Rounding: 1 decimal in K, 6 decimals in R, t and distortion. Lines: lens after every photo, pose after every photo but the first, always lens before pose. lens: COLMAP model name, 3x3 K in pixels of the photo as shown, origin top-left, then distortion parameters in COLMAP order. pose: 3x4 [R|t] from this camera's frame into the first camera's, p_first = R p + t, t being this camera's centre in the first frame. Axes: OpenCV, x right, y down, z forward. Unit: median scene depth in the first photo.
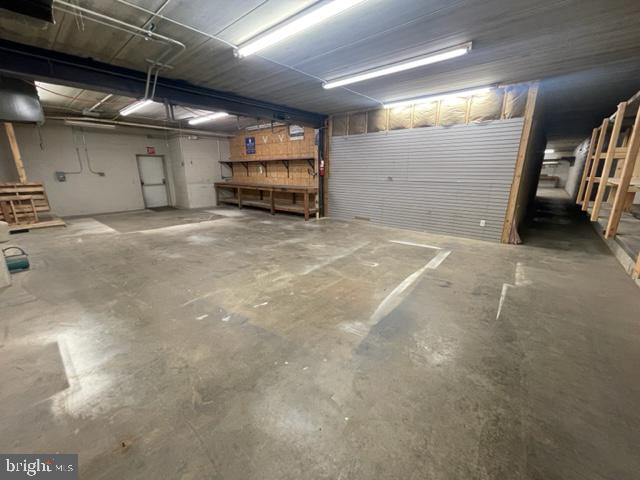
lens RADIAL K [[259.1, 0, 320.3], [0, 259.1, 237.9], [0, 0, 1]] dist [0.001966, 0.000239]
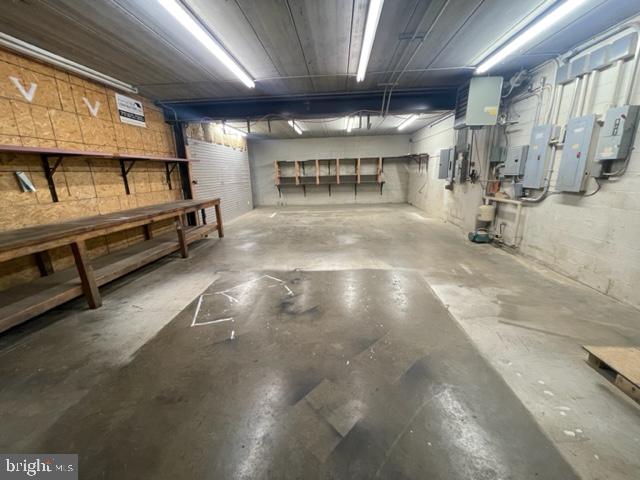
lens RADIAL K [[259.1, 0, 320.6], [0, 259.1, 239.2], [0, 0, 1]] dist [0.001966, 0.000239]
pose [[-0.595345, -0.176357, 0.783877, -0.770579], [0.242706, 0.890565, 0.384692, -0.259418], [-0.765936, 0.419276, -0.487390, 1.005408]]
